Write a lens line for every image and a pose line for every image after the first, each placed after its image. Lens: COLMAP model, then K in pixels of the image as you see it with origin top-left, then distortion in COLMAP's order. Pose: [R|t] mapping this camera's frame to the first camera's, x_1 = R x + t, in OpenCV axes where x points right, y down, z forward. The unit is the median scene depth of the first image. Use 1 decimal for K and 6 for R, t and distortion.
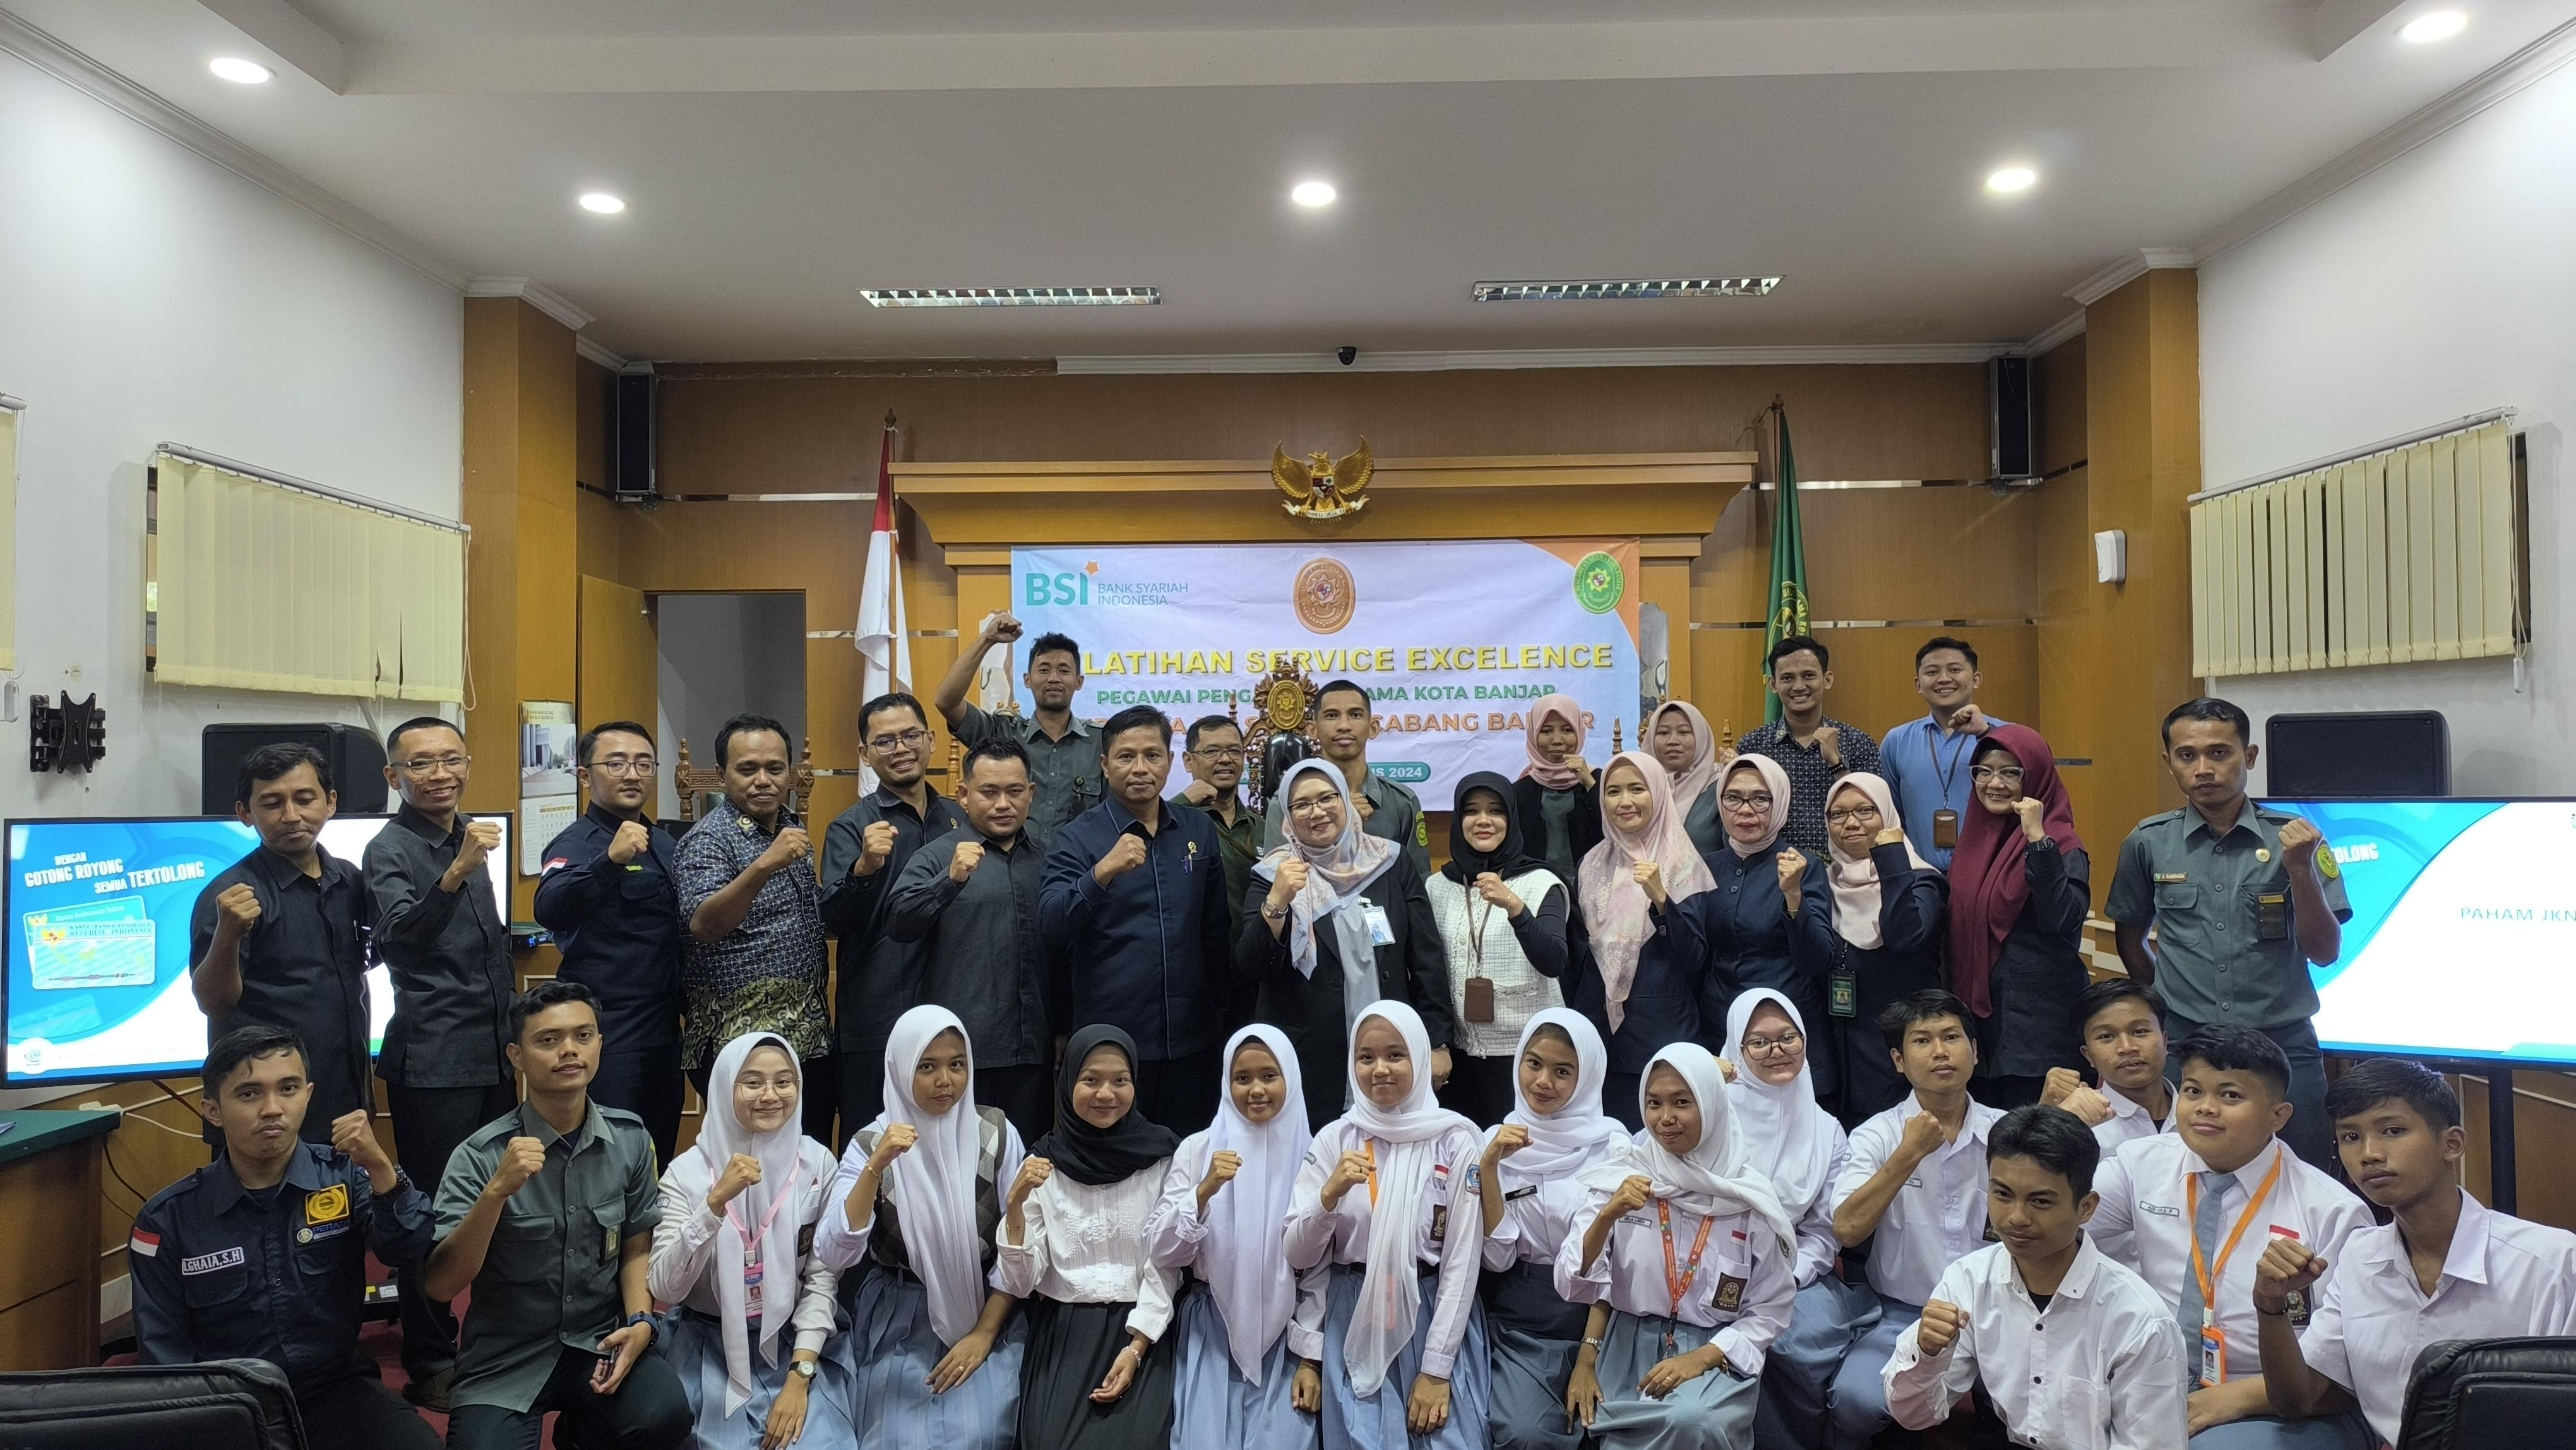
lens RADIAL K [[1695.9, 0, 1288.0], [0, 1695.9, 725.0], [0, 0, 1]] dist [0.077928, -0.099591]
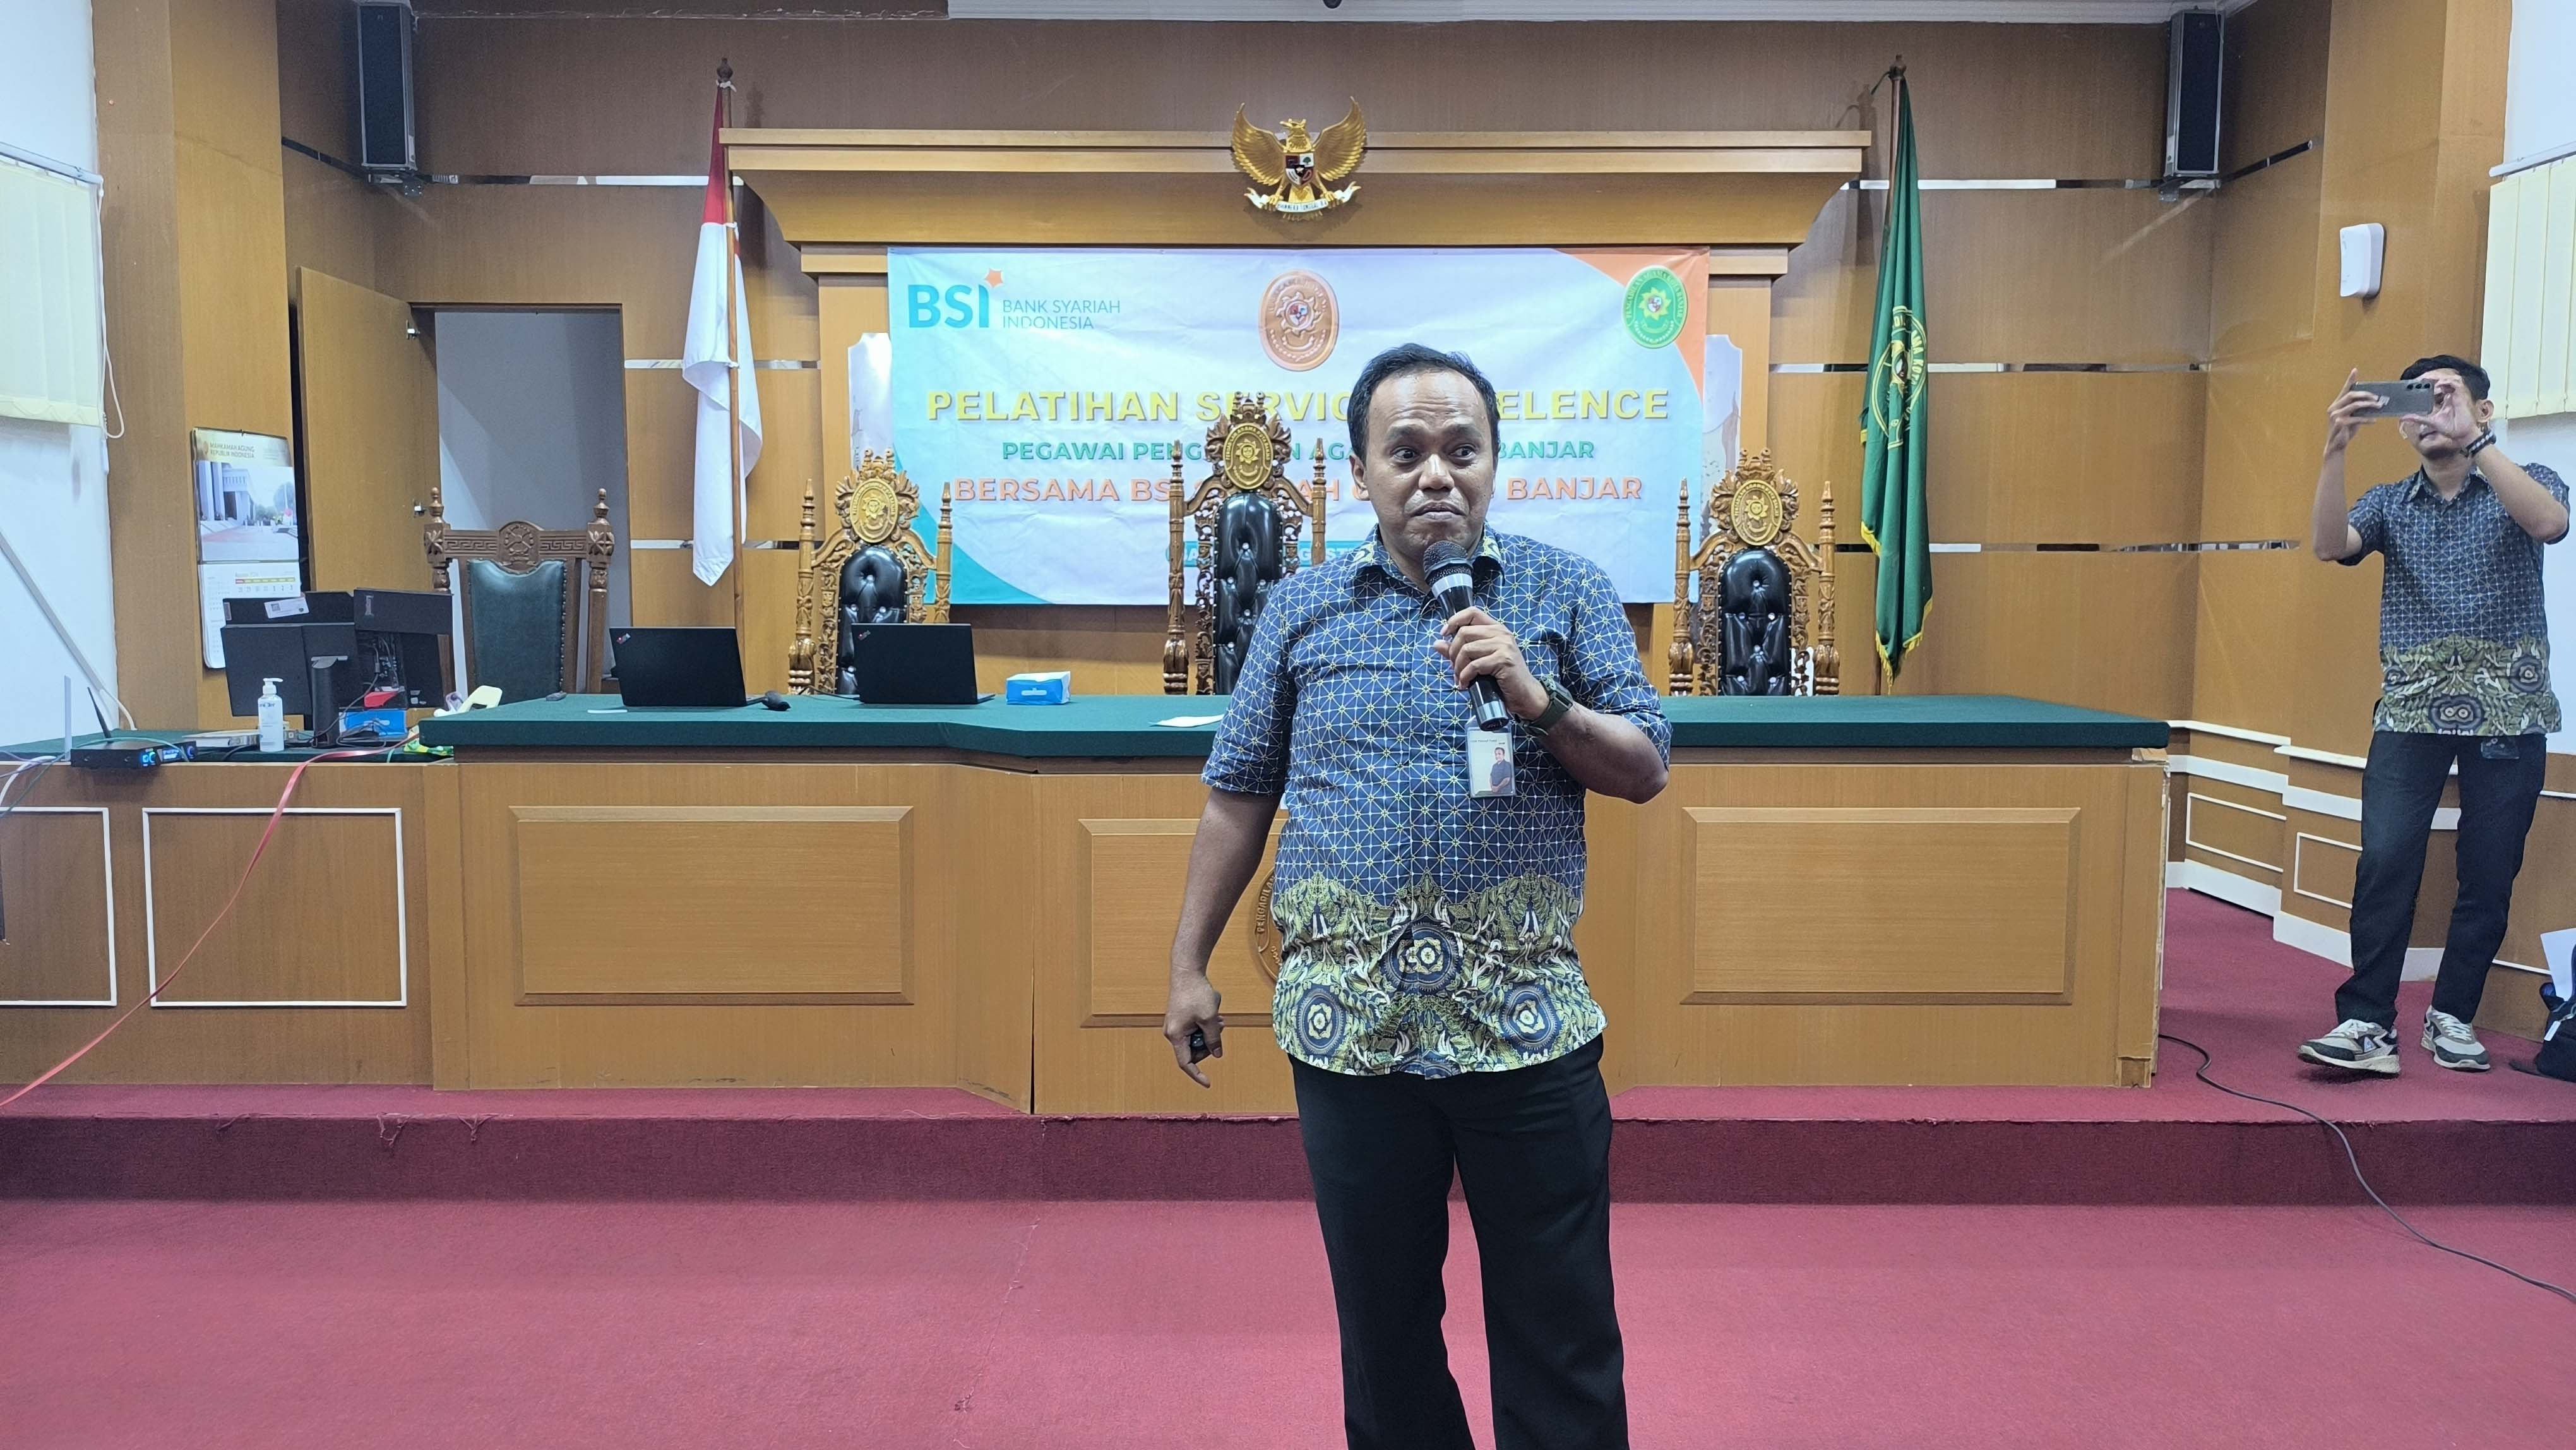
lens RADIAL K [[1727.3, 0, 1288.0], [0, 1727.3, 725.0], [0, 0, 1]] dist [0.056953, -0.055922]
pose [[0.999665, 0.009020, 0.024262, -0.000758], [-0.011566, 0.994198, 0.106938, 0.022252], [-0.023157, -0.107183, 0.993970, 0.203373]]
